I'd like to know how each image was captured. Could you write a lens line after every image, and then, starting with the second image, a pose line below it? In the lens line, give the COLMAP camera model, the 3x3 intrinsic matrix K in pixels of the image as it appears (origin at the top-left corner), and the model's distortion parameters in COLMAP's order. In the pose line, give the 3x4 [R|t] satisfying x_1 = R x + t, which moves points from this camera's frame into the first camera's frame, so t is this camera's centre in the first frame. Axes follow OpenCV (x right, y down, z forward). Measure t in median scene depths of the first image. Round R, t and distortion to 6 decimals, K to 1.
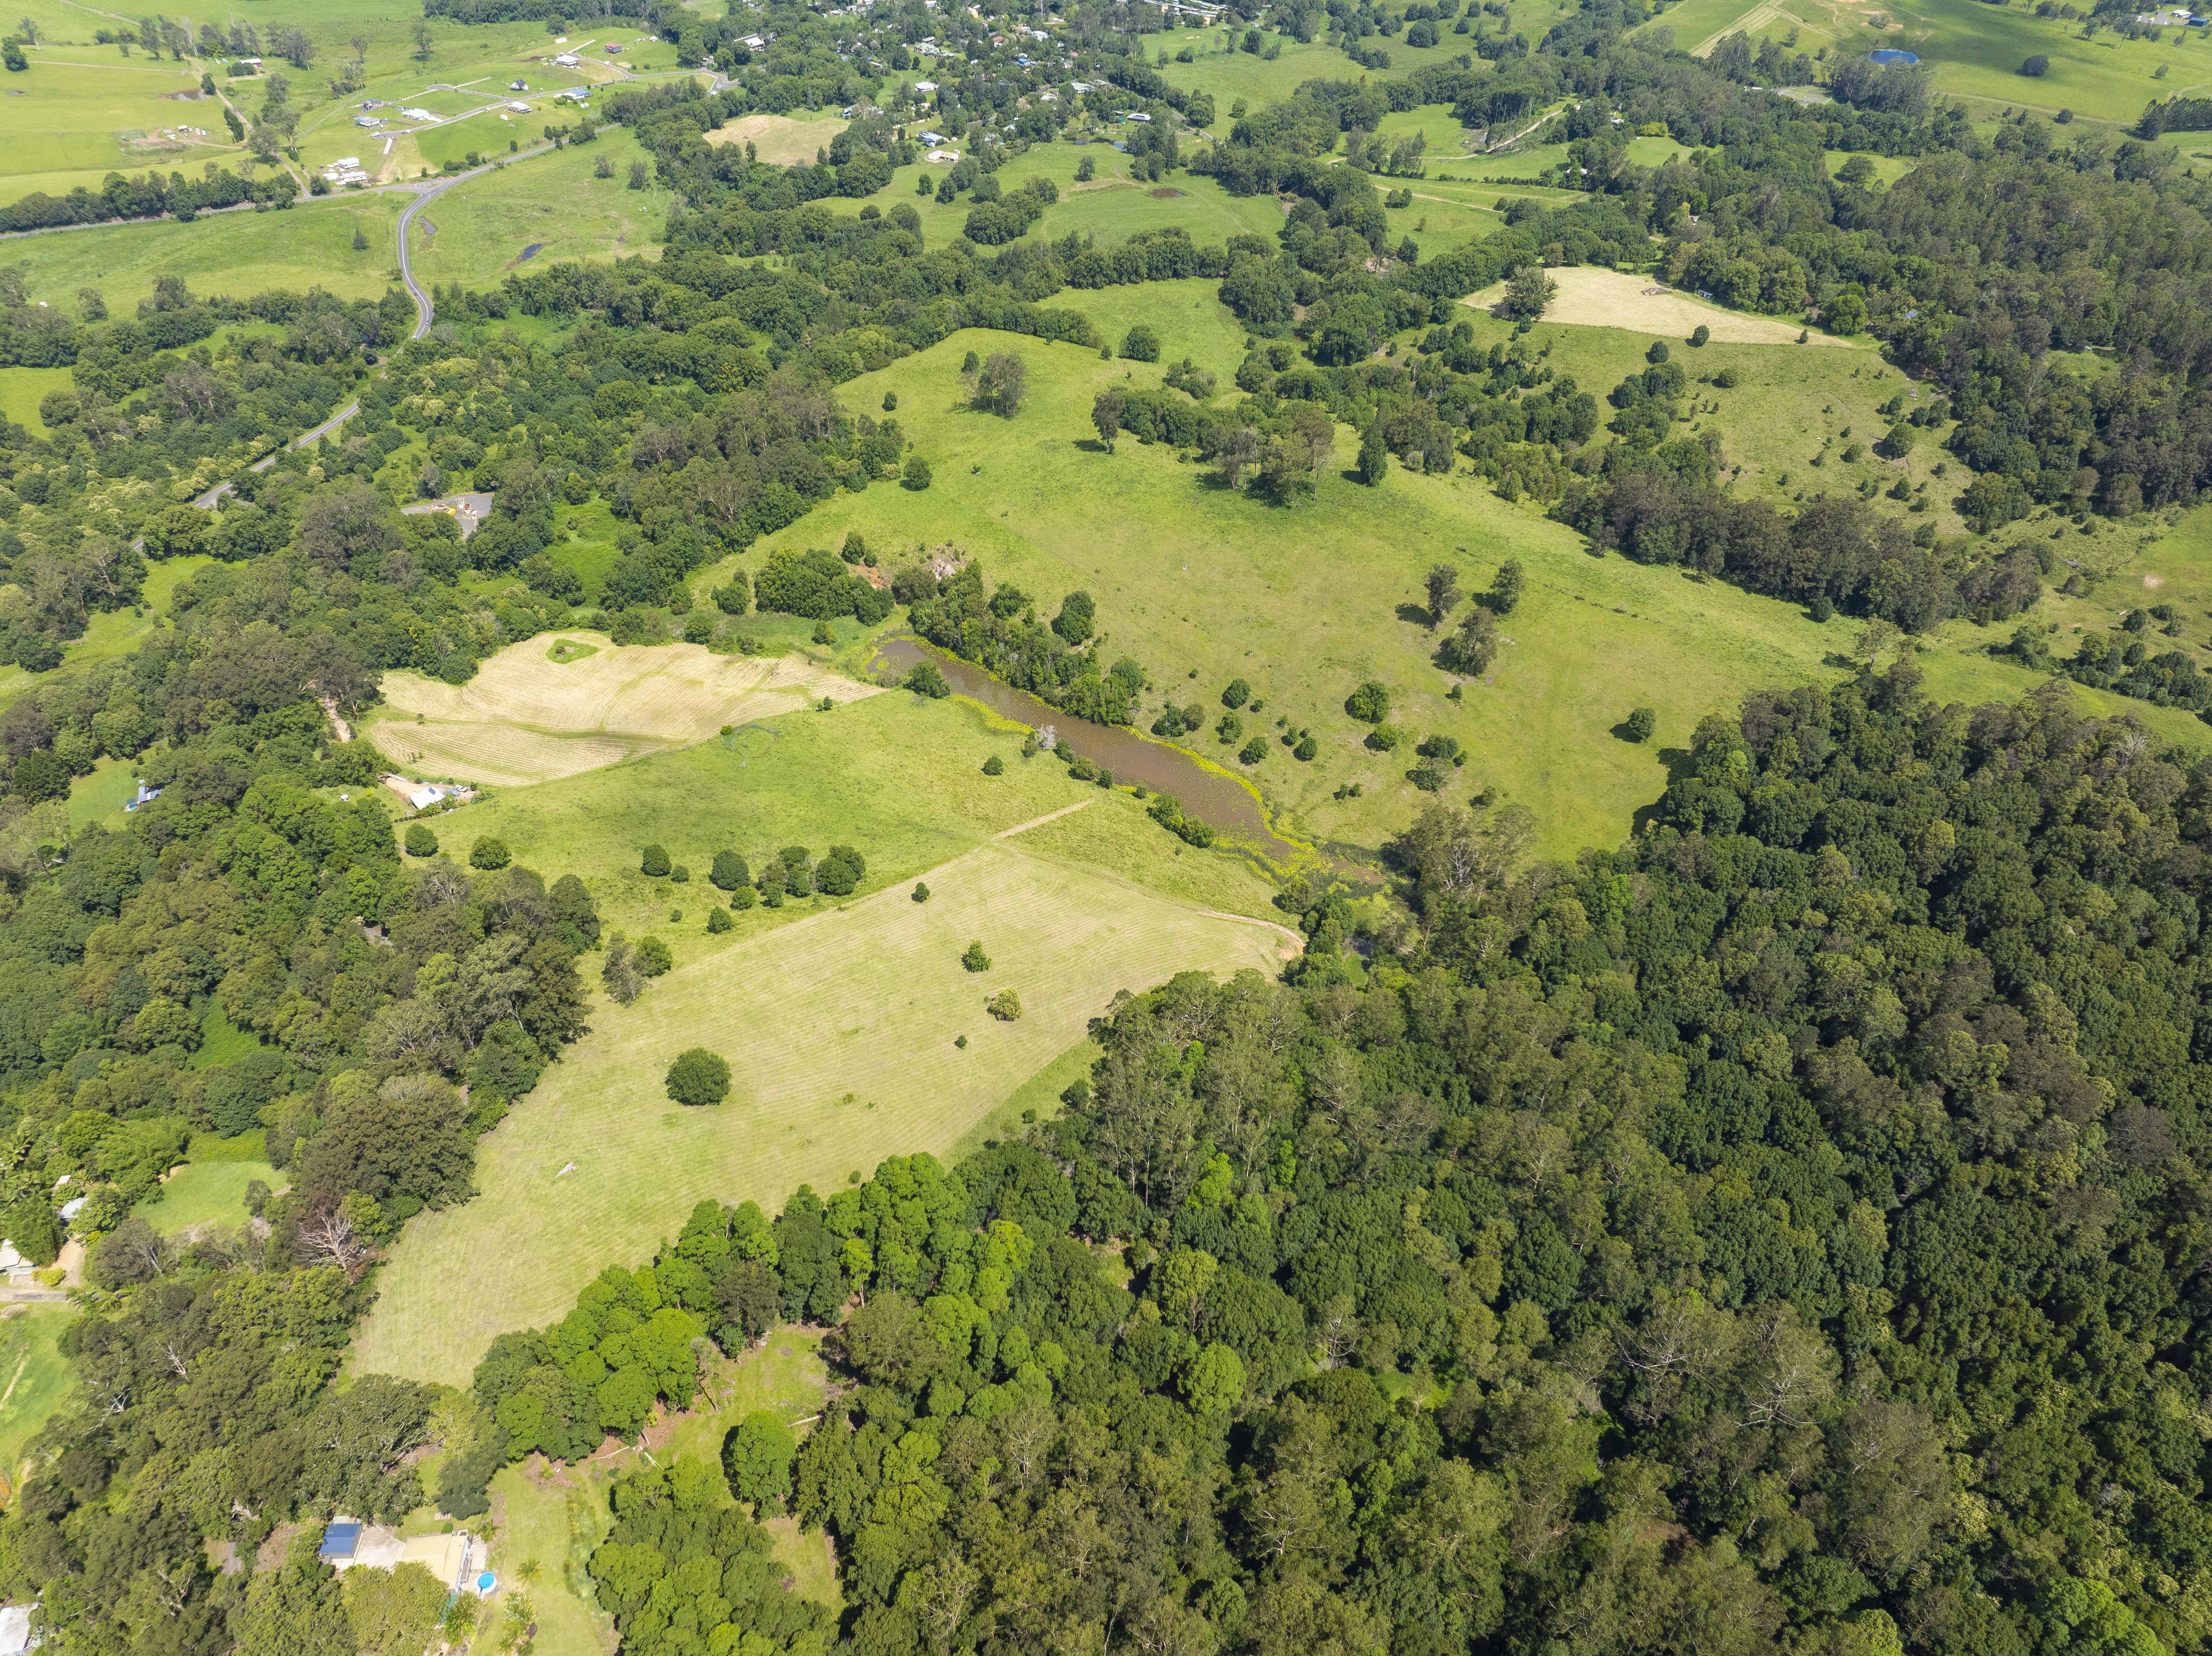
lens RADIAL K [[1553.1, 0, 1123.7], [0, 1553.1, 817.9], [0, 0, 1]] dist [-0.035726, -0.007050]
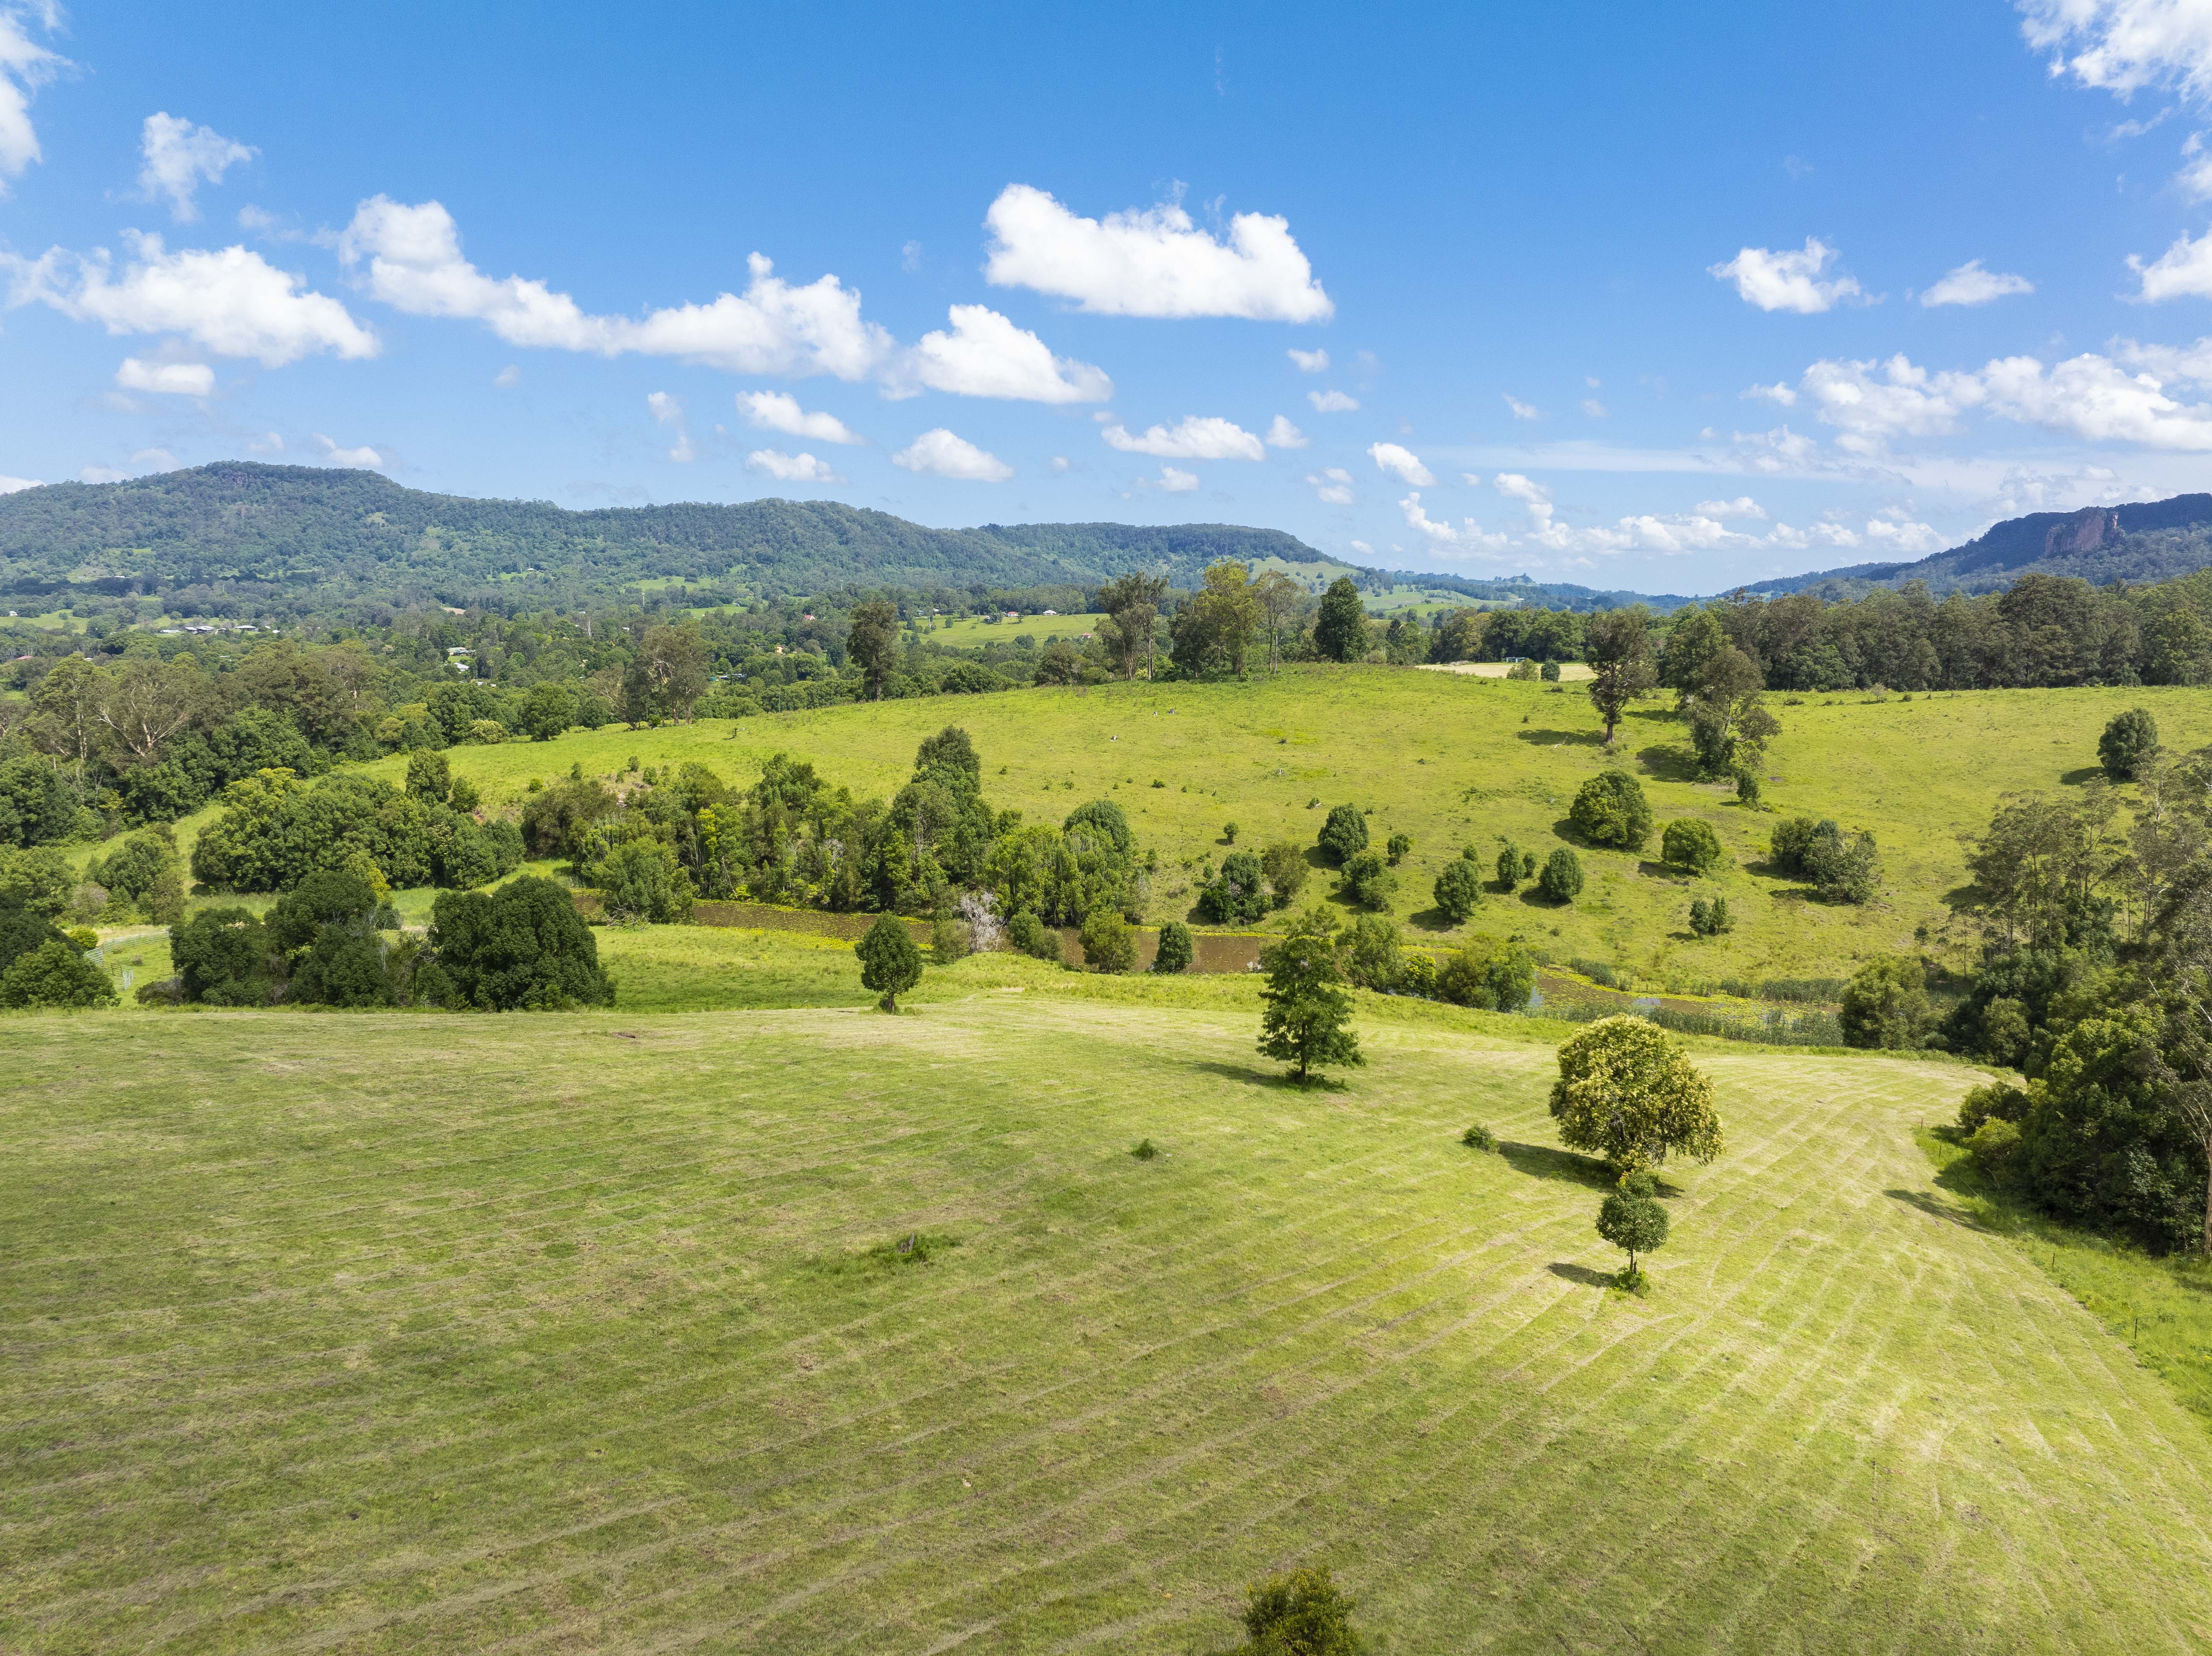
lens RADIAL K [[1553.1, 0, 1110.6], [0, 1553.1, 824.1], [0, 0, 1]] dist [-0.035726, -0.007050]
pose [[0.945569, -0.051084, 0.321388, -0.120384], [0.207701, 0.855022, -0.475182, 0.103932], [-0.250519, 0.516070, 0.819092, 0.528058]]
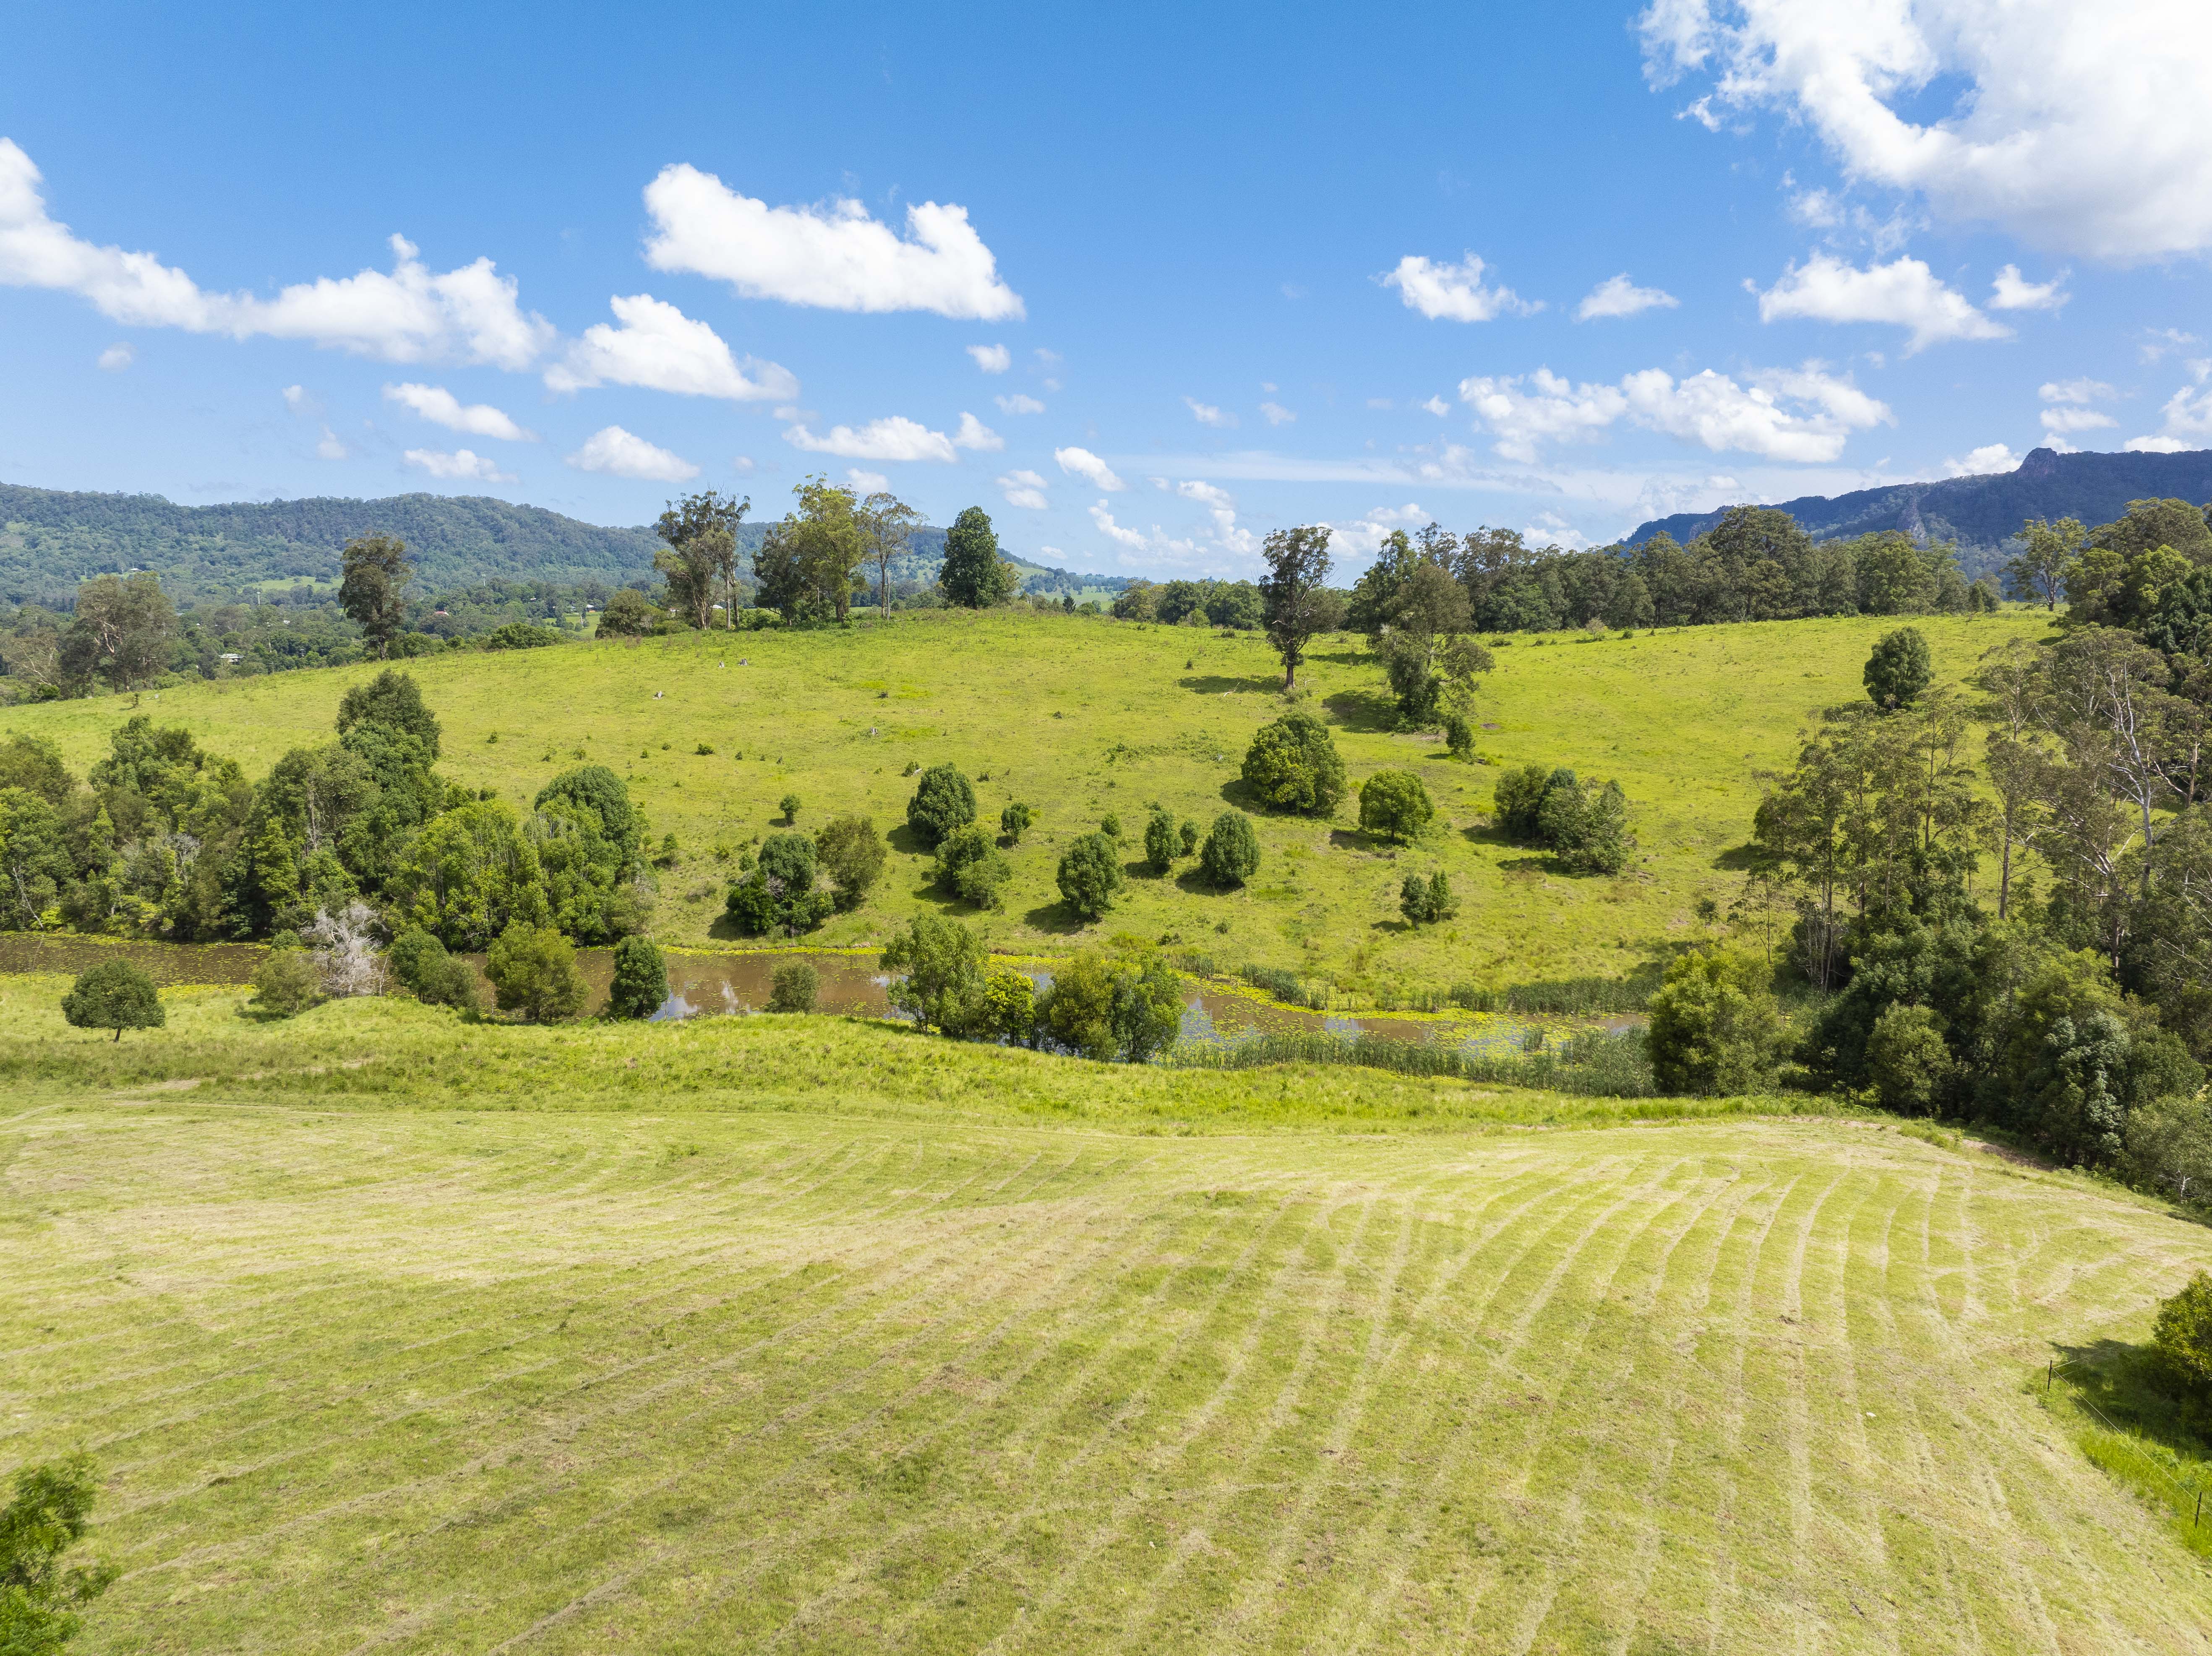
lens RADIAL K [[1553.1, 0, 1111.6], [0, 1553.1, 819.9], [0, 0, 1]] dist [-0.035726, -0.007050]
pose [[0.864790, -0.076079, 0.496337, -0.053891], [0.321069, 0.843768, -0.430081, 0.067316], [-0.386073, 0.531288, 0.754109, 0.609320]]
